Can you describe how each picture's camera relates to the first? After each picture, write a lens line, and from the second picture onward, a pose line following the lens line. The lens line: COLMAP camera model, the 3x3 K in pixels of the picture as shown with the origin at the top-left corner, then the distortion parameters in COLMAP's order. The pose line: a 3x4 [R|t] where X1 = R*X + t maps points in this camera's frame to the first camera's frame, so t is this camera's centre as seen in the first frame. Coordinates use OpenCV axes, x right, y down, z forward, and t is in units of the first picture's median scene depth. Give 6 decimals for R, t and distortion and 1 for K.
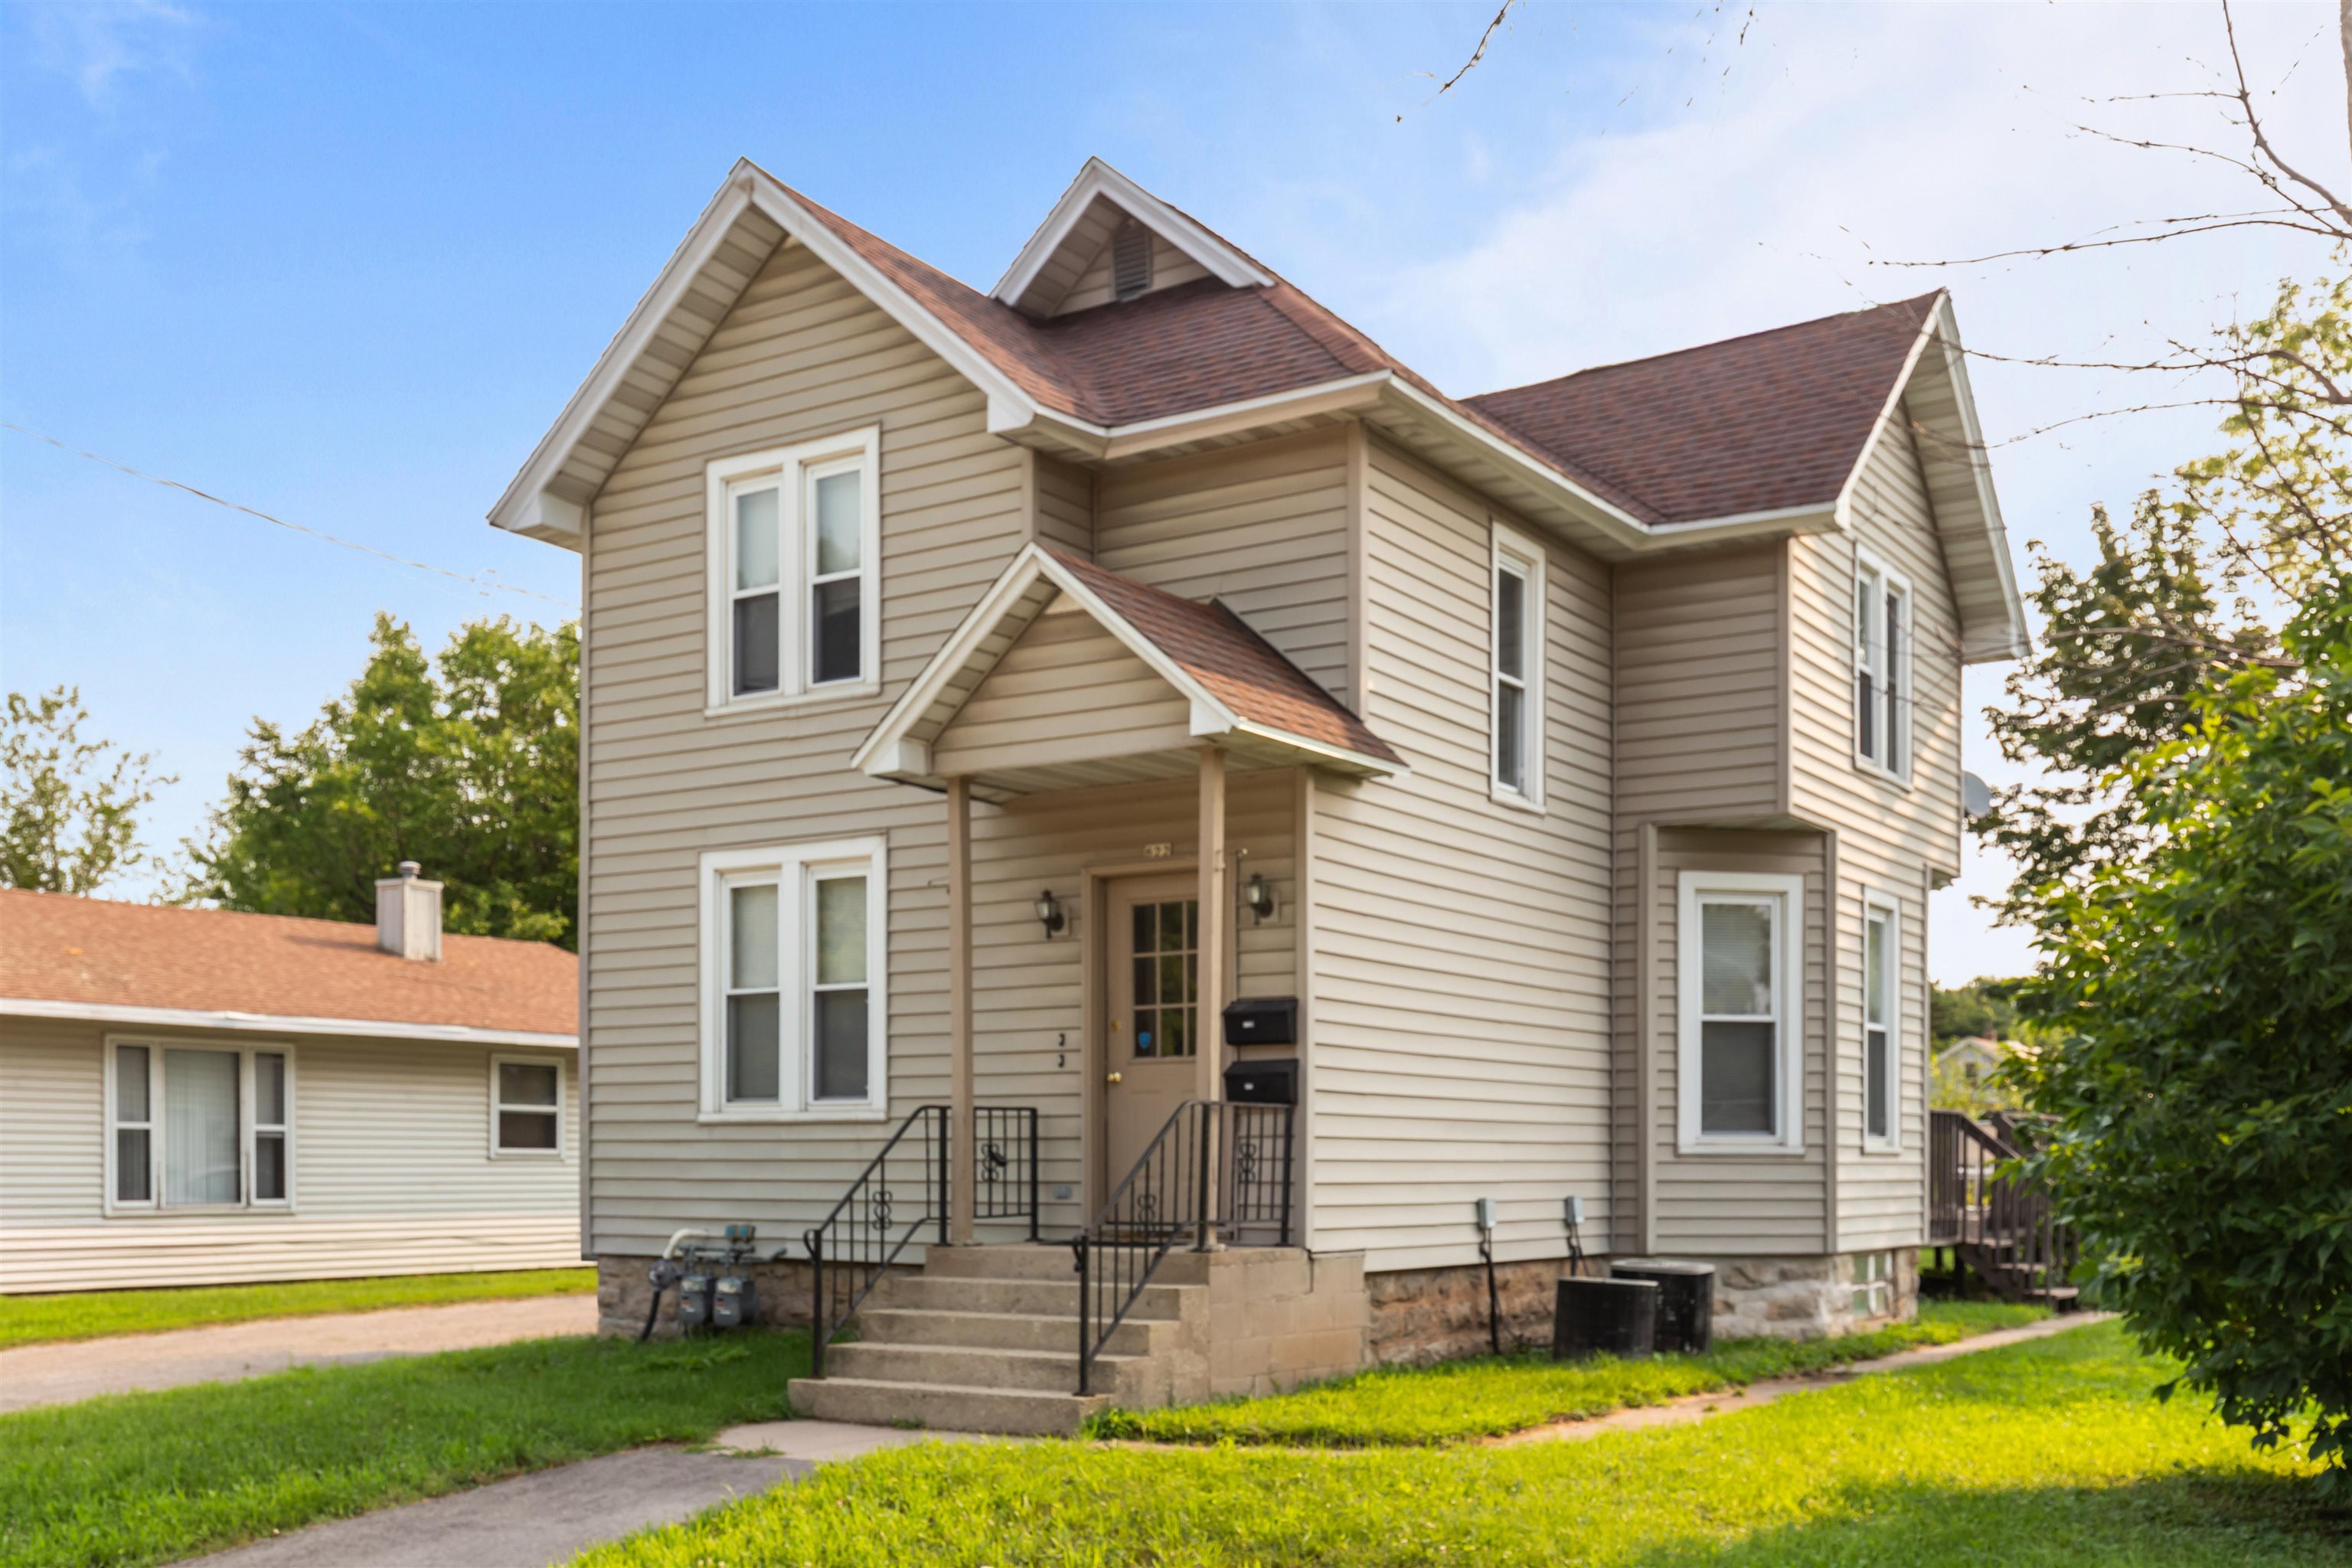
lens RADIAL K [[2331.4, 0, 1152.4], [0, 2331.4, 955.4], [0, 0, 1]] dist [0.030512, 0.000000]
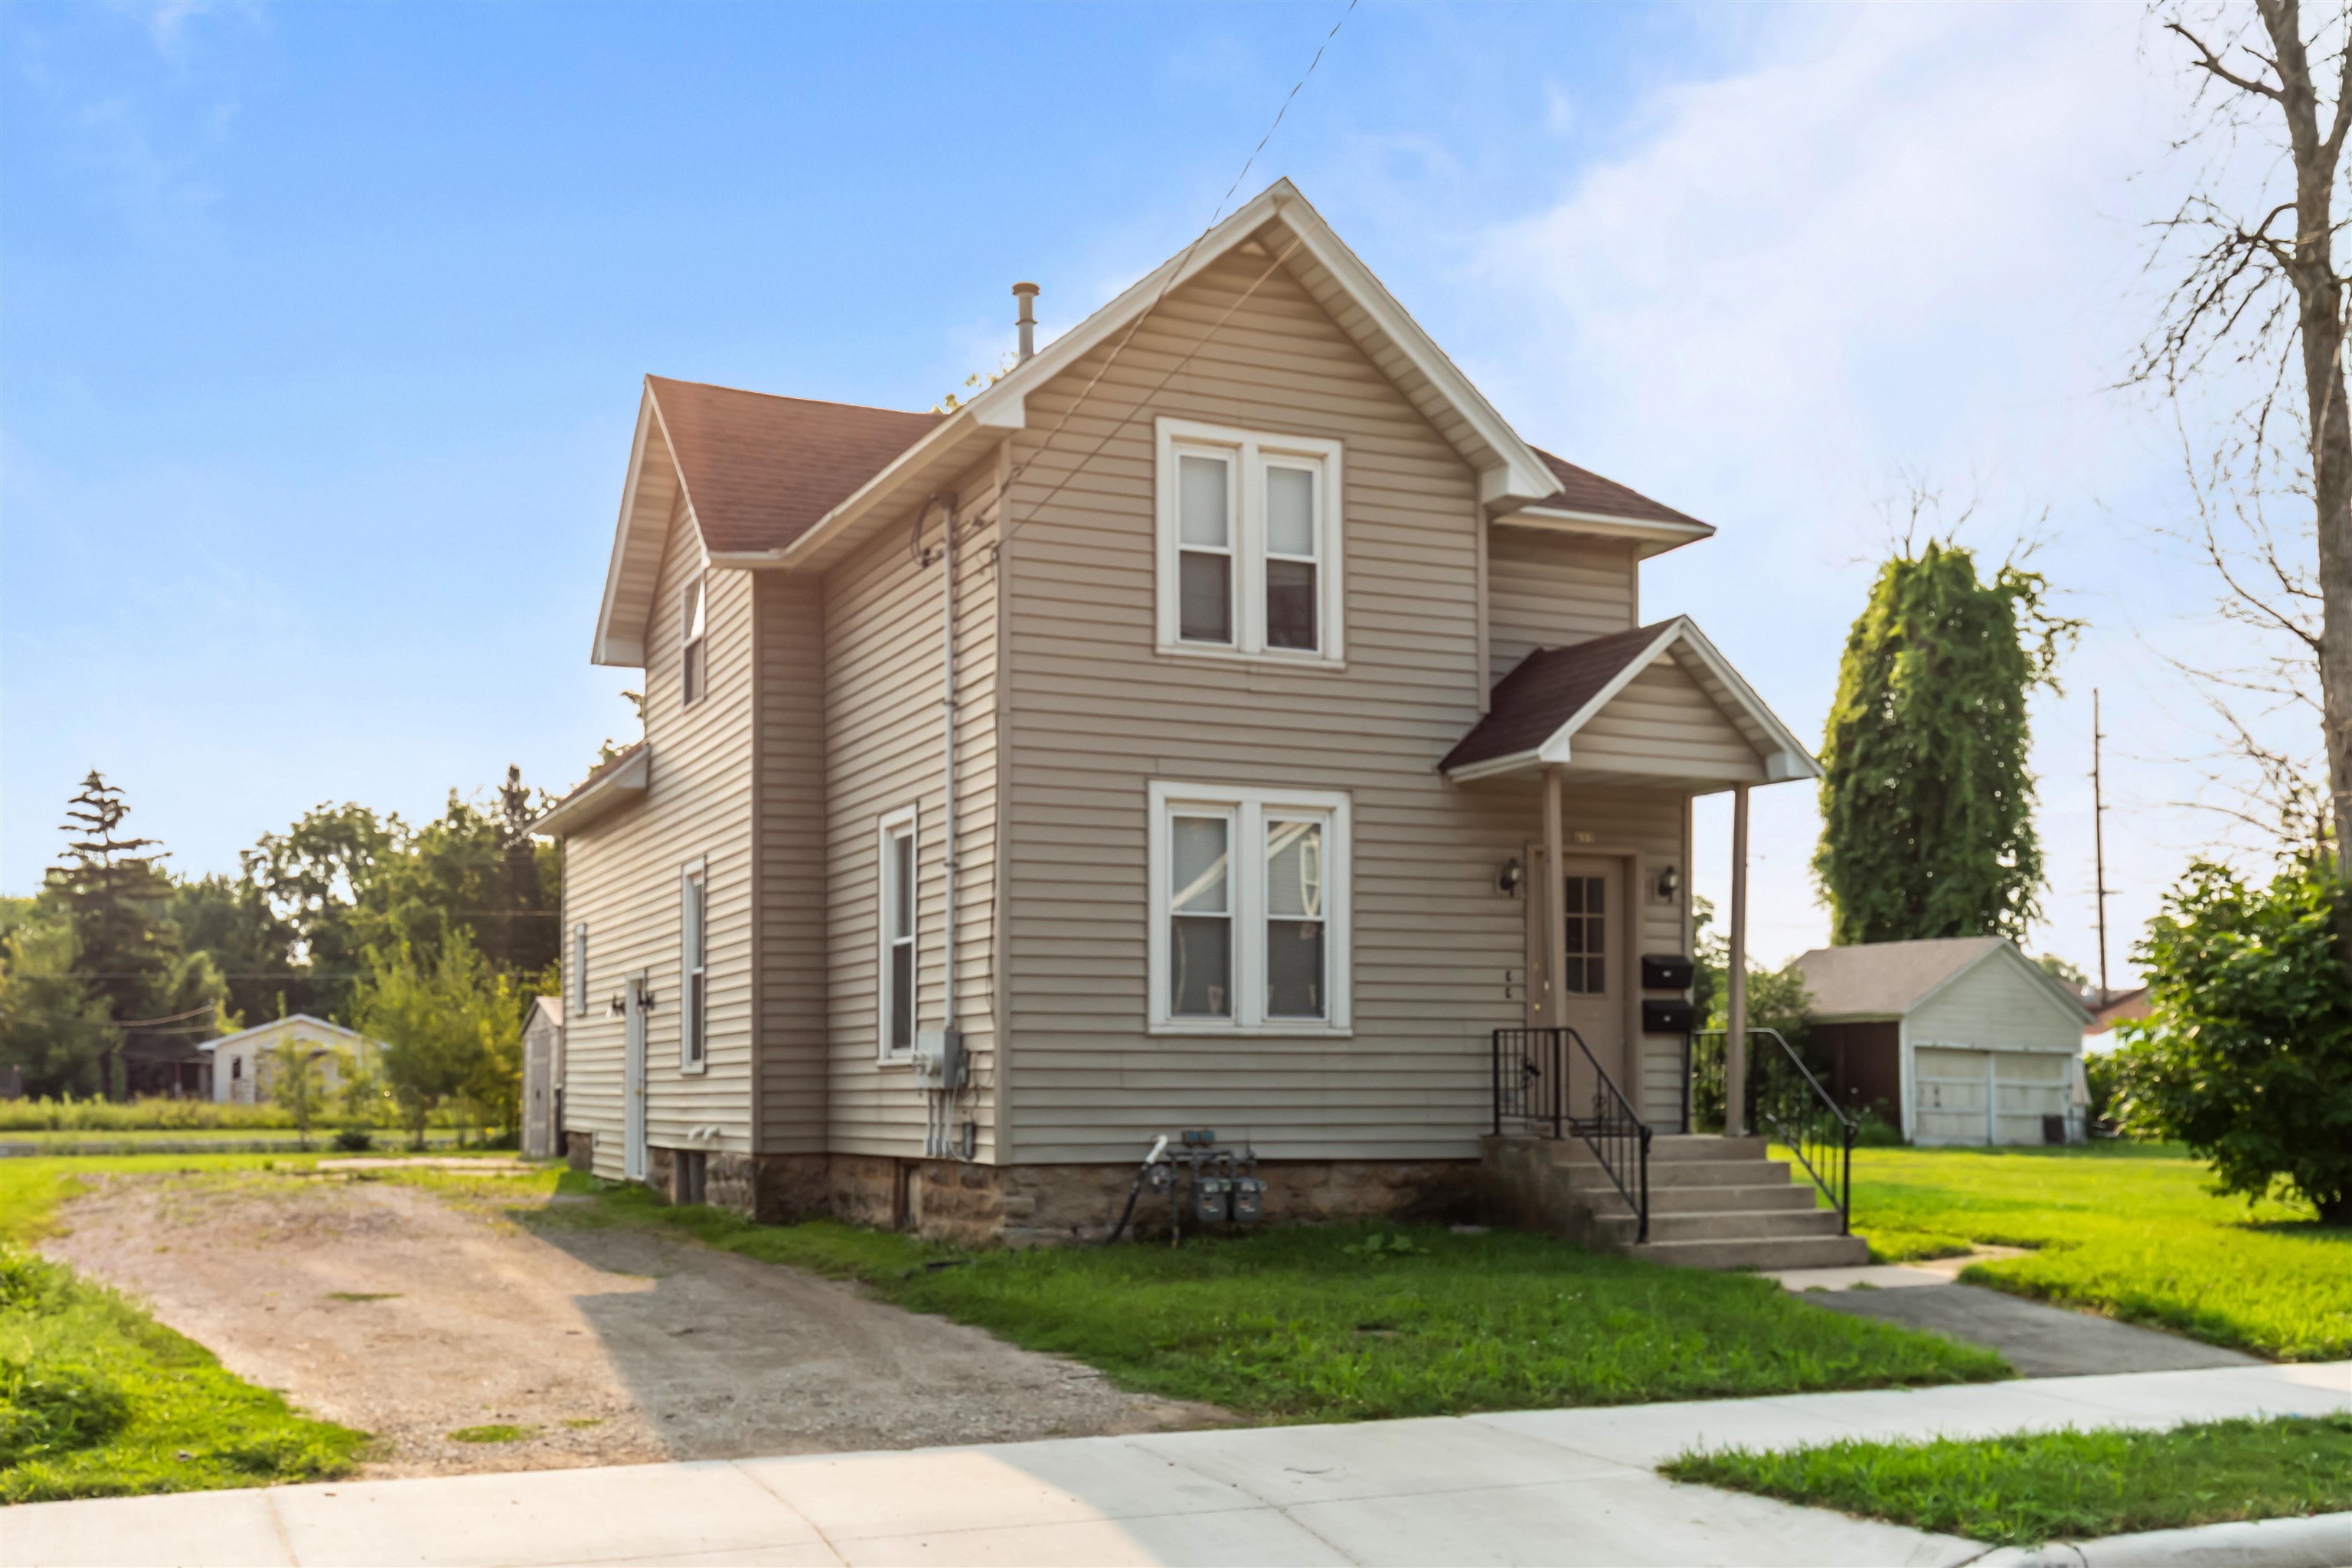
lens RADIAL K [[2278.8, 0, 1189.2], [0, 2278.8, 795.7], [0, 0, 1]] dist [0.035472, 0.000000]
pose [[0.526518, 0.101433, 0.844091, -1.093814], [-0.075937, 0.994500, -0.072140, 0.037879], [-0.846766, -0.026114, 0.531325, 0.447314]]
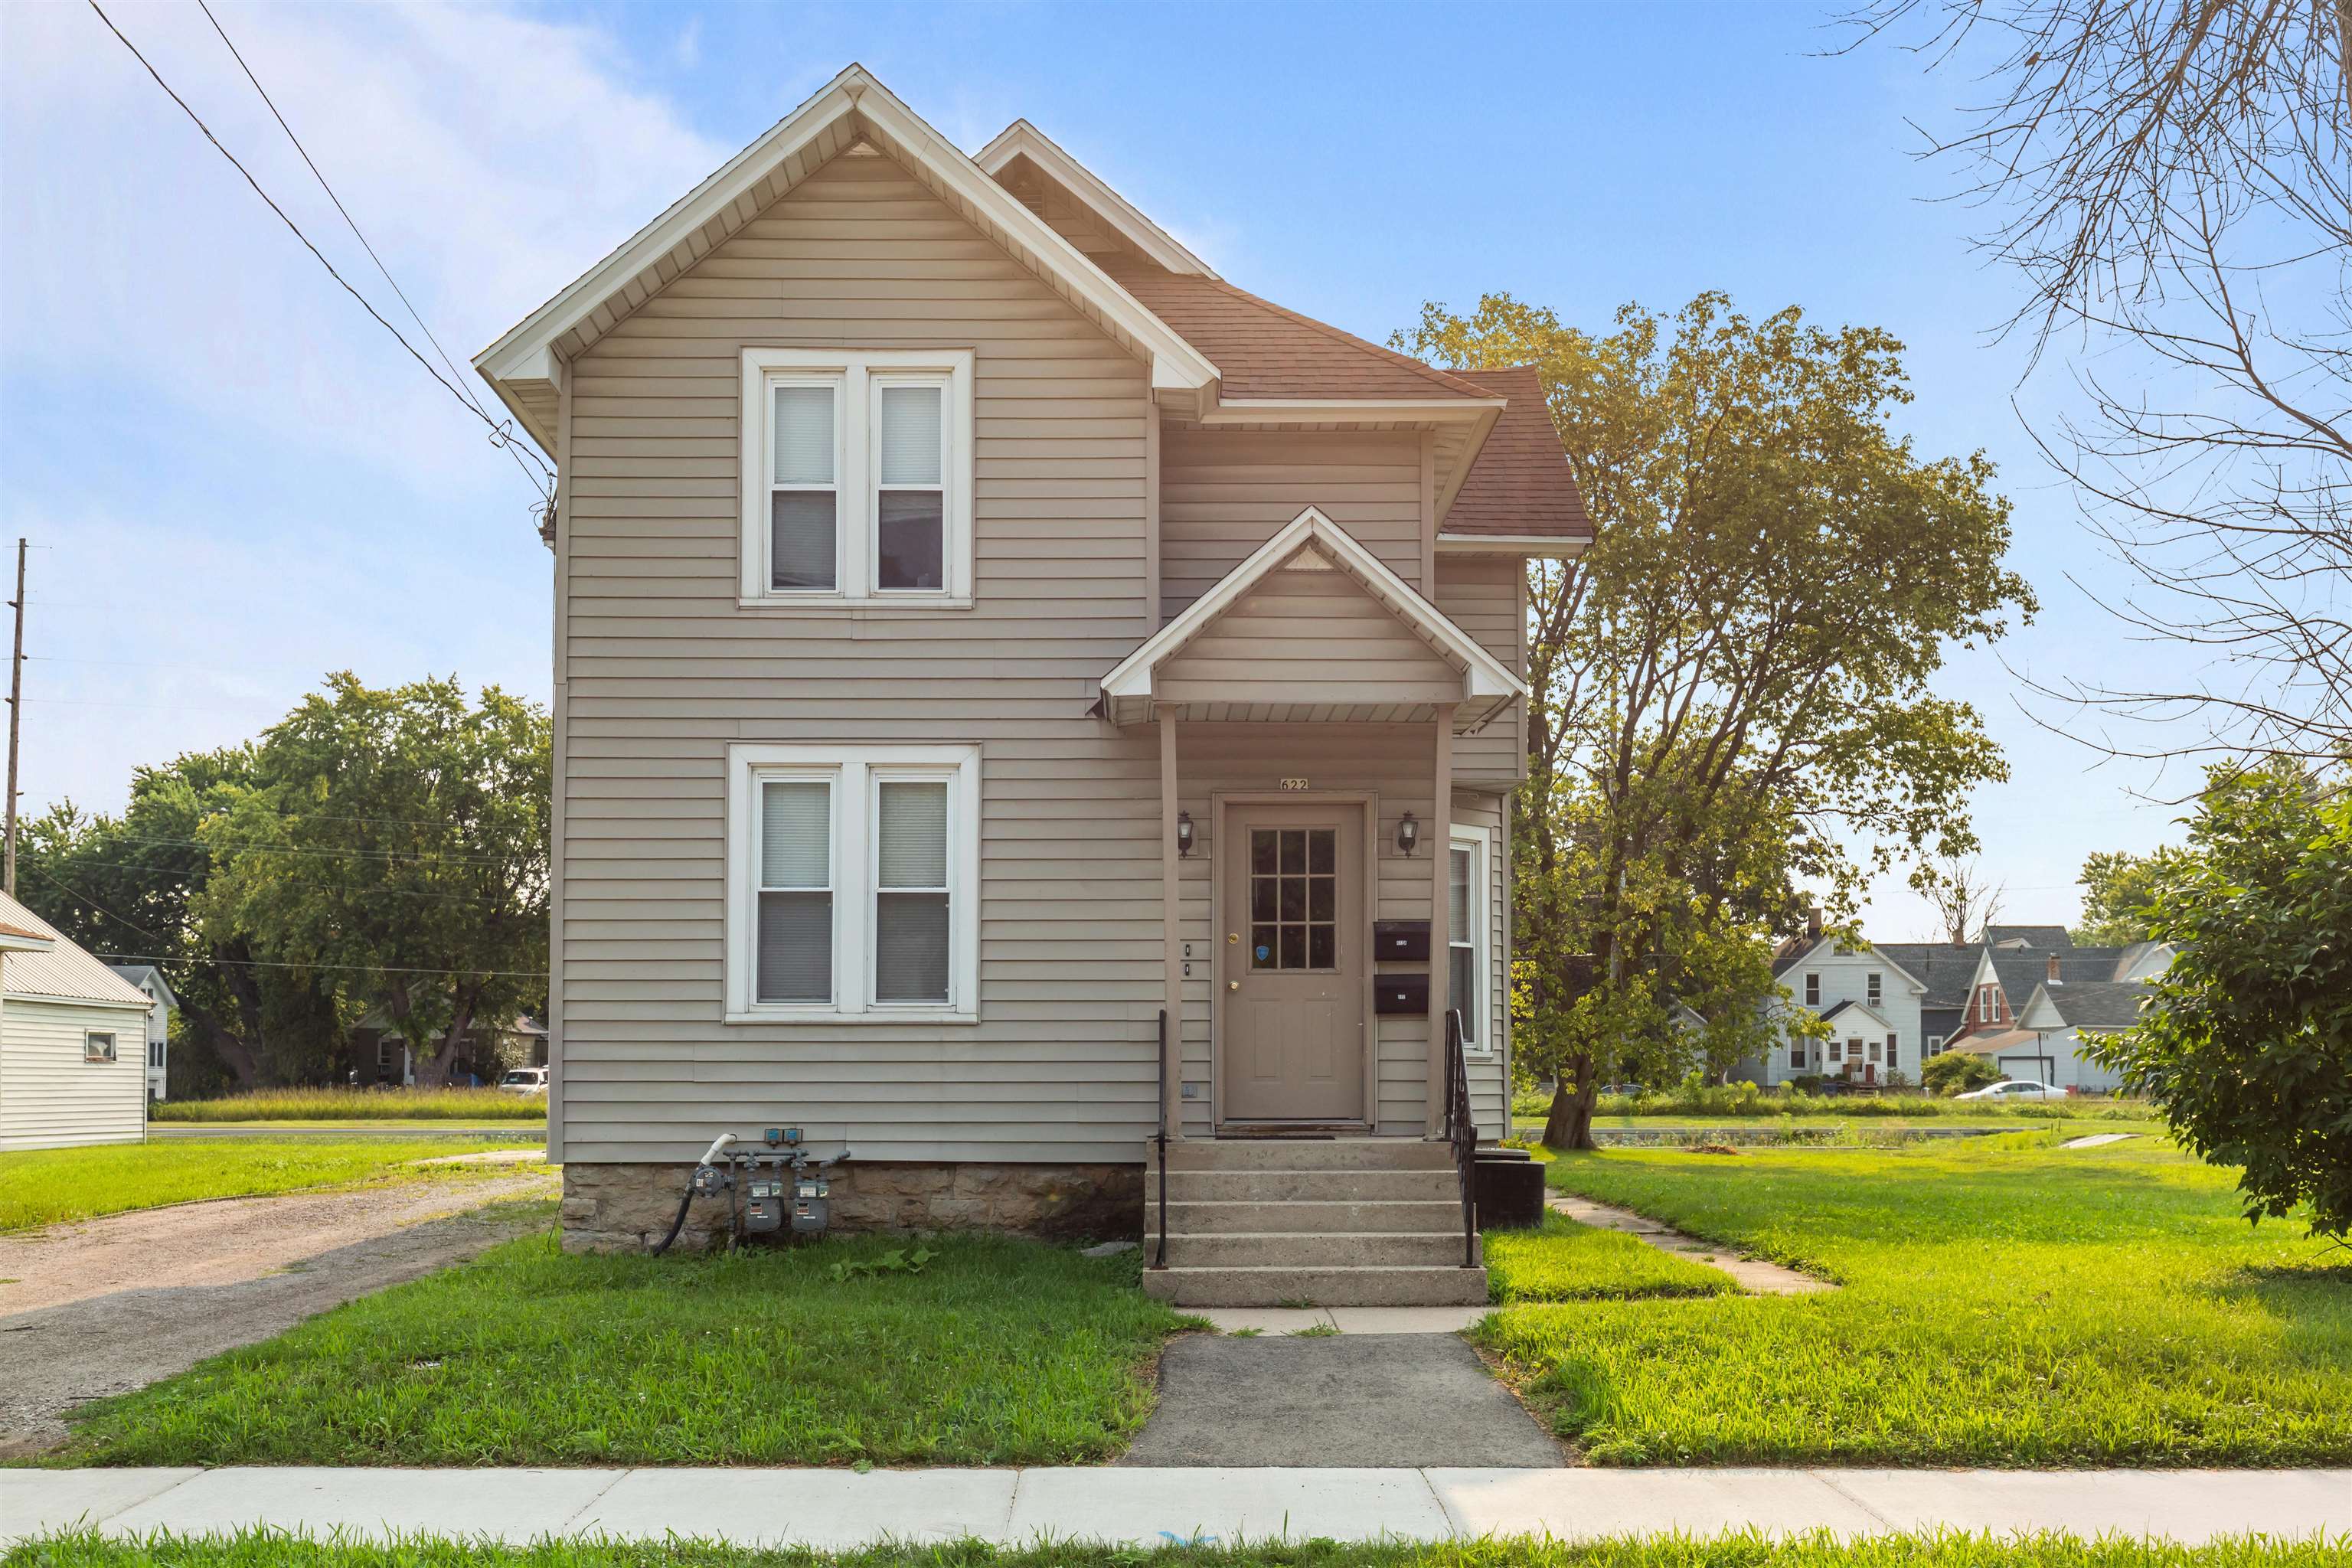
lens RADIAL K [[2278.8, 0, 1167.3], [0, 2278.8, 777.1], [0, 0, 1]] dist [0.035472, 0.000000]
pose [[0.824321, 0.069376, 0.561856, -0.595476], [-0.048387, 0.997465, -0.052172, 0.010700], [-0.564051, 0.015820, 0.825588, 0.115605]]
